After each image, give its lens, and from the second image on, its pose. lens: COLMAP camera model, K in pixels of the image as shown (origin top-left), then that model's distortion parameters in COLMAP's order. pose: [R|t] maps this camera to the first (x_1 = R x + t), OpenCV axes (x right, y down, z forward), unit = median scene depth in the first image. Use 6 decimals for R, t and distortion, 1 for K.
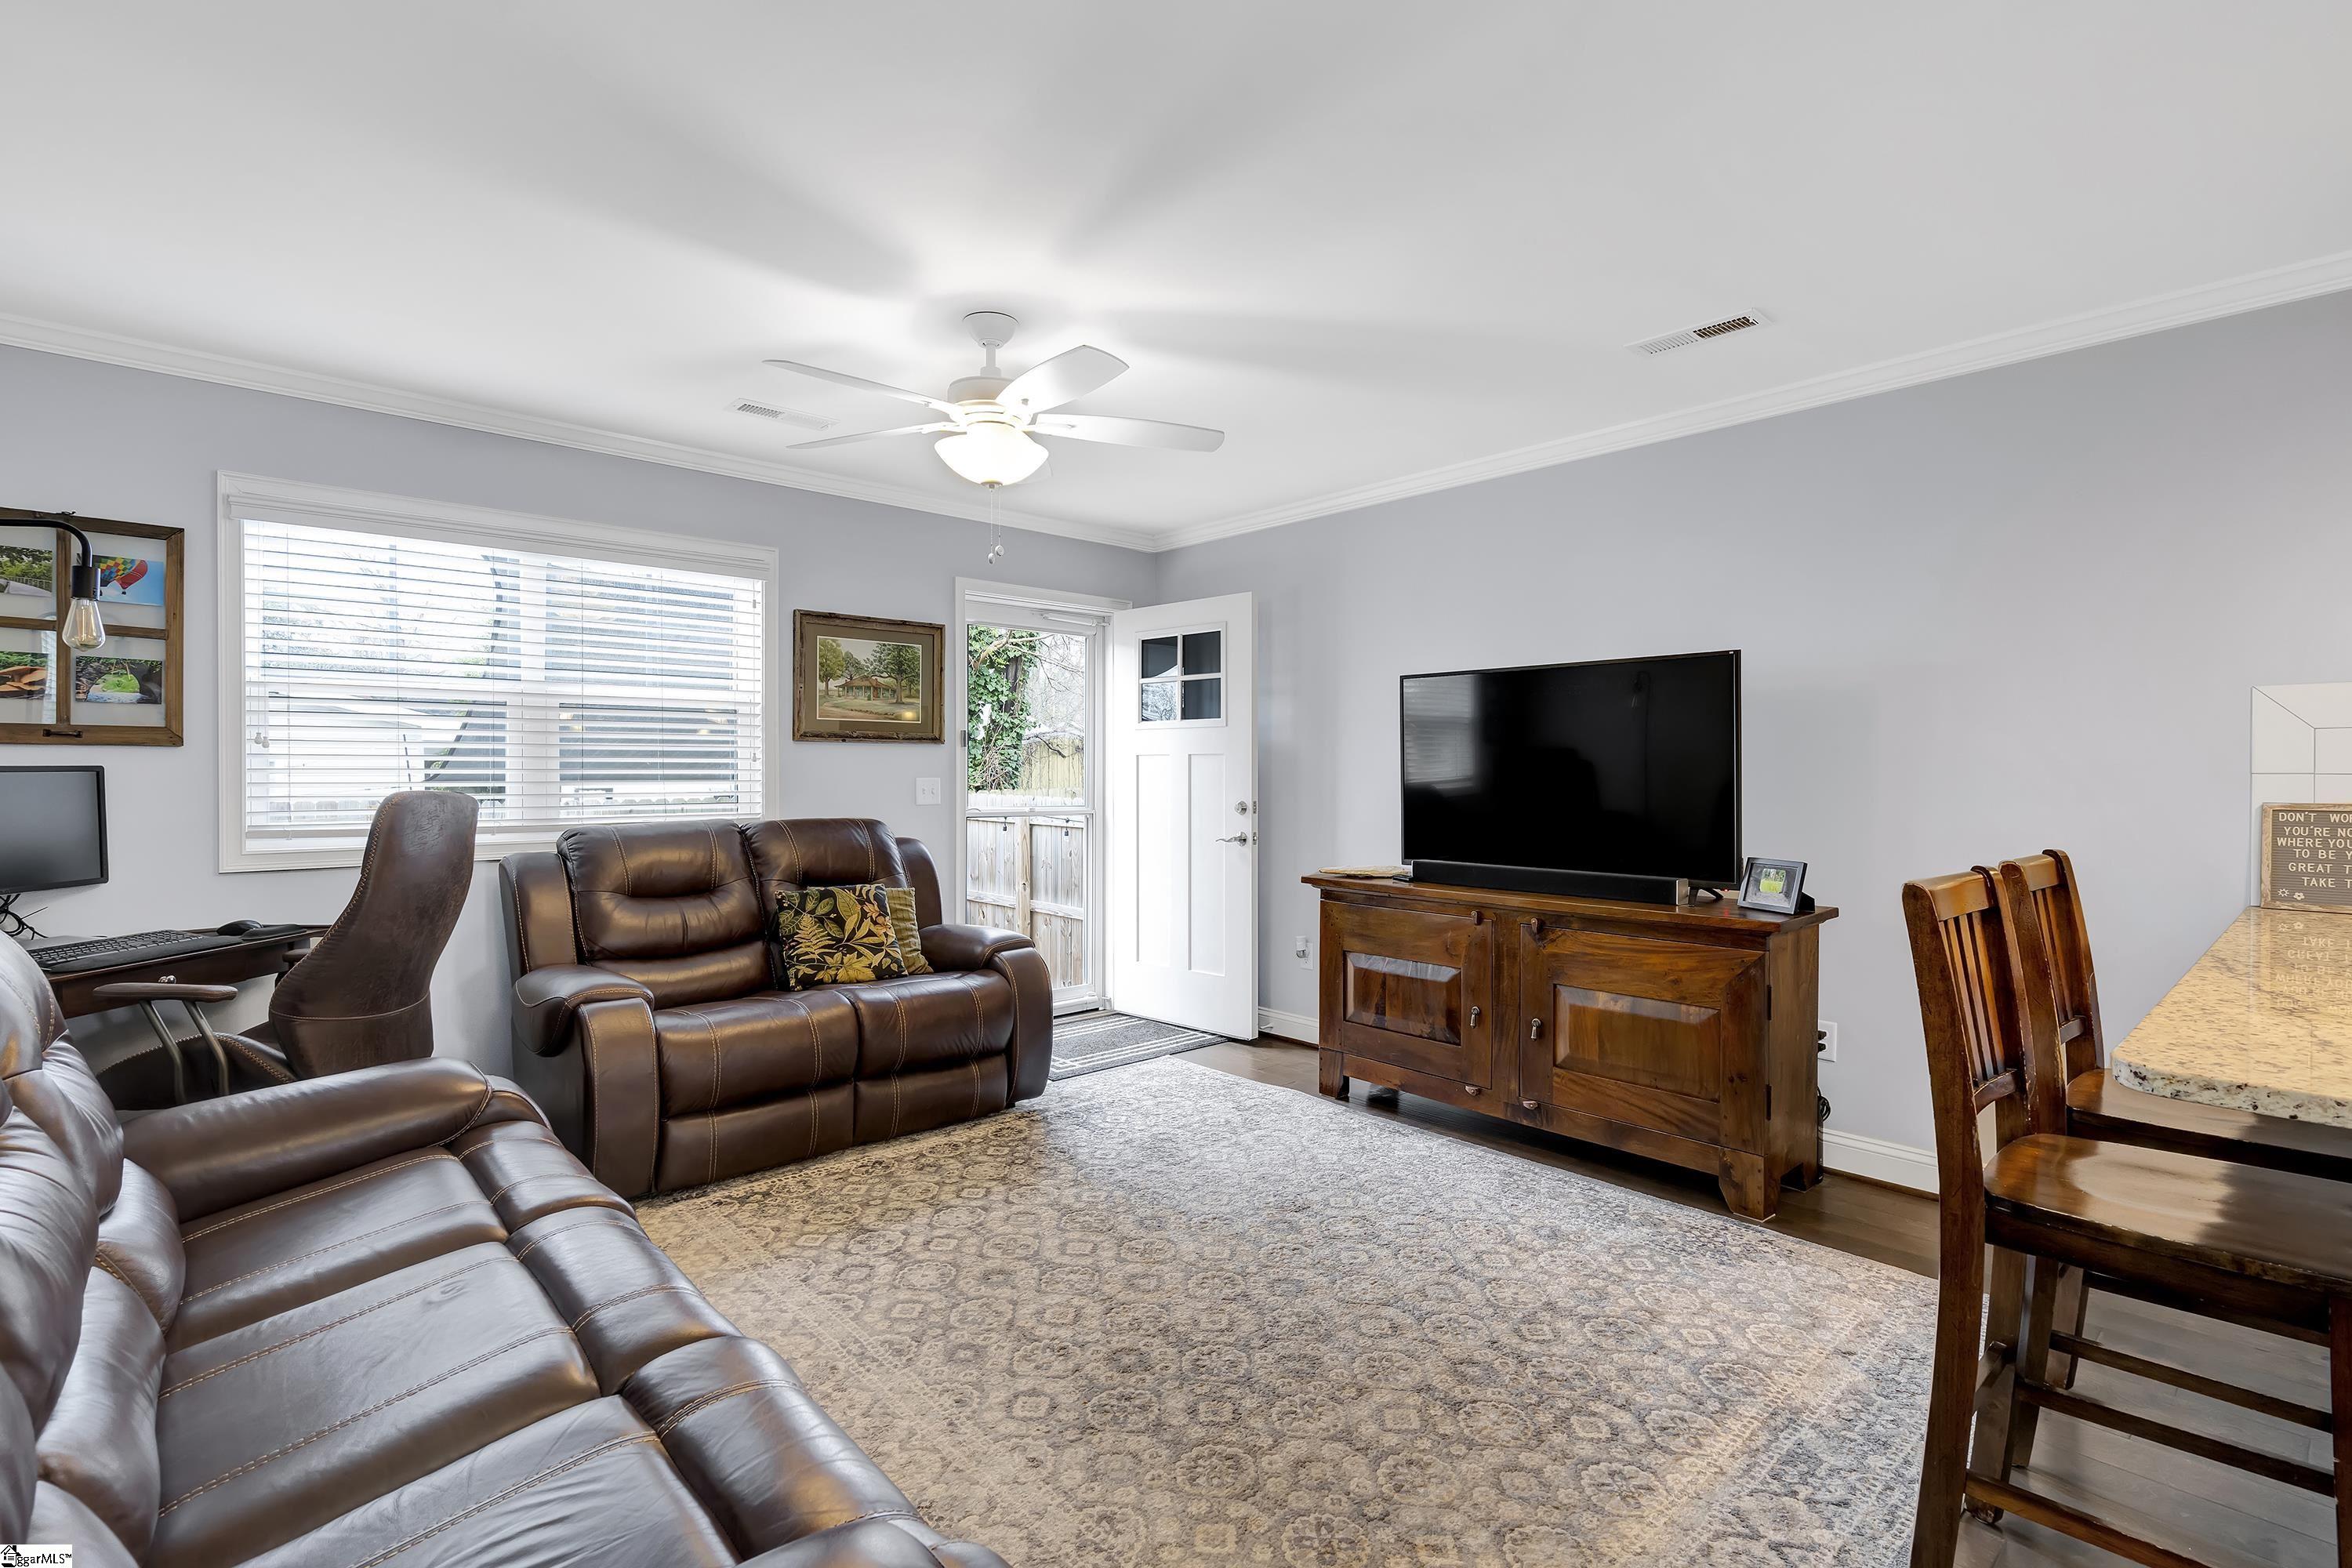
lens RADIAL K [[1077.5, 0, 1154.3], [0, 1077.5, 784.7], [0, 0, 1]] dist [-0.009457, 0.000154]
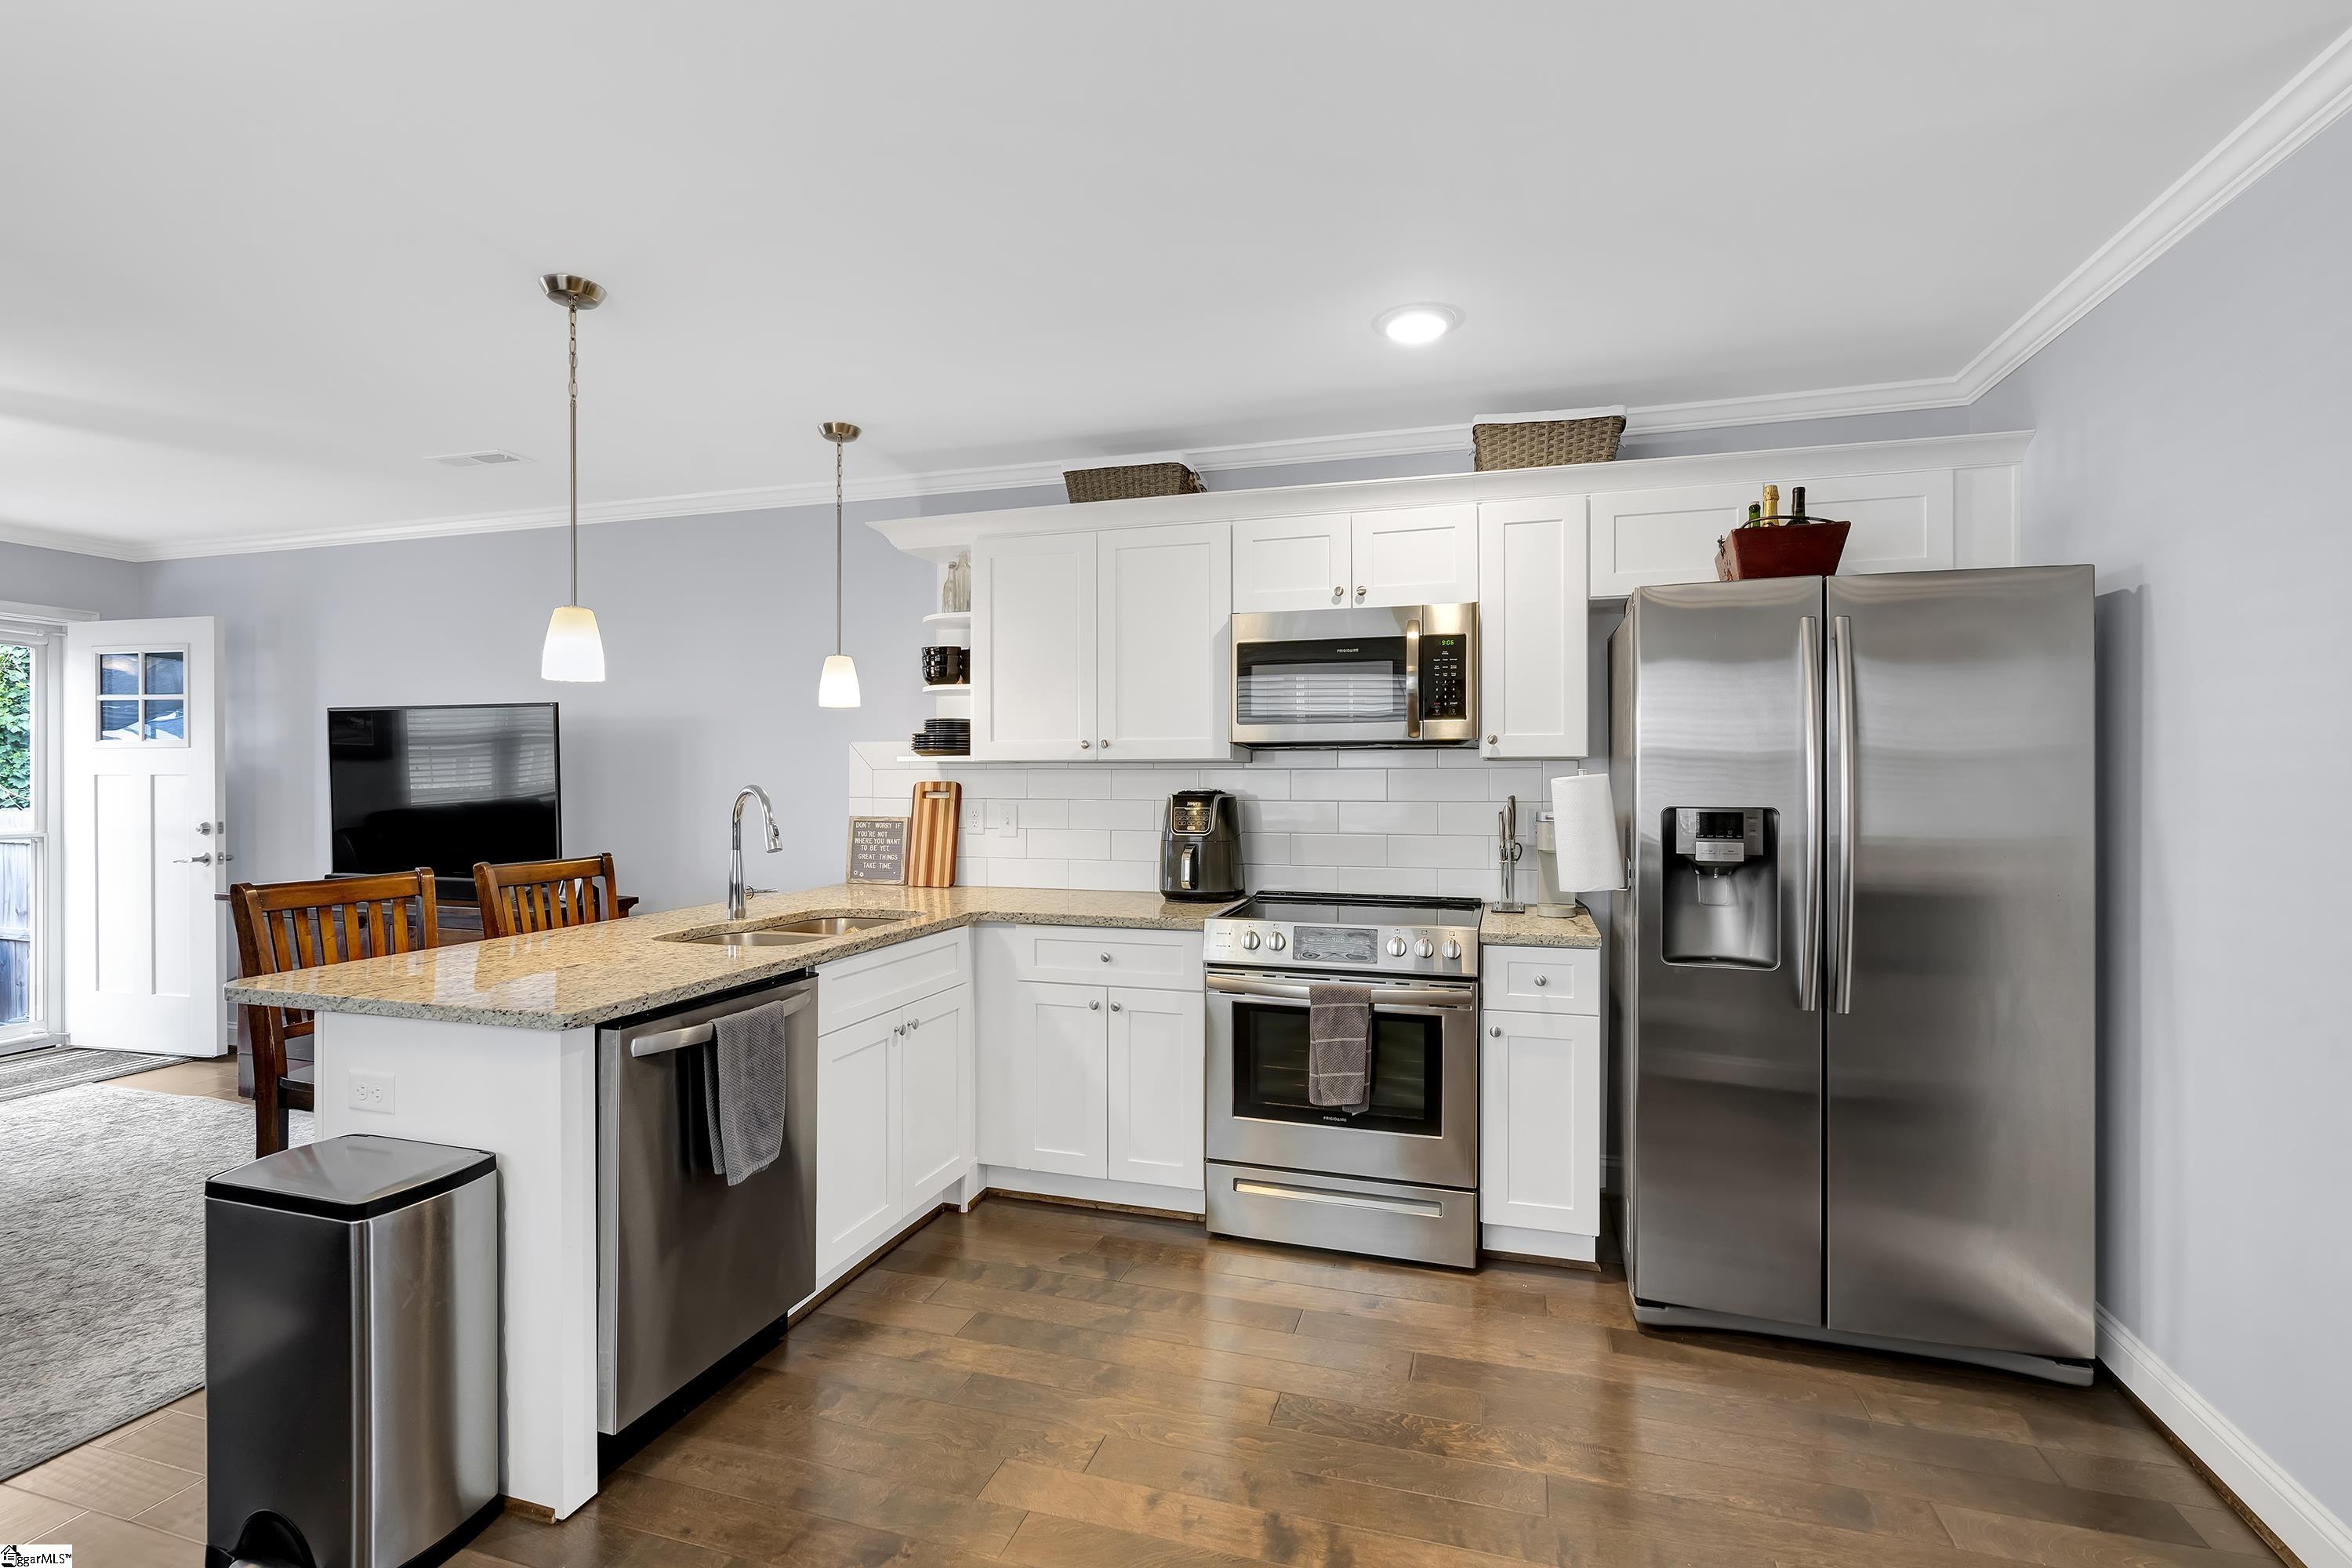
lens RADIAL K [[1077.5, 0, 1166.0], [0, 1077.5, 776.3], [0, 0, 1]] dist [-0.009457, 0.000154]
pose [[0.858501, -0.000060, 0.512811, 0.523197], [0.005414, 0.999945, -0.008948, -0.020537], [-0.512783, 0.010458, 0.858455, -0.497544]]
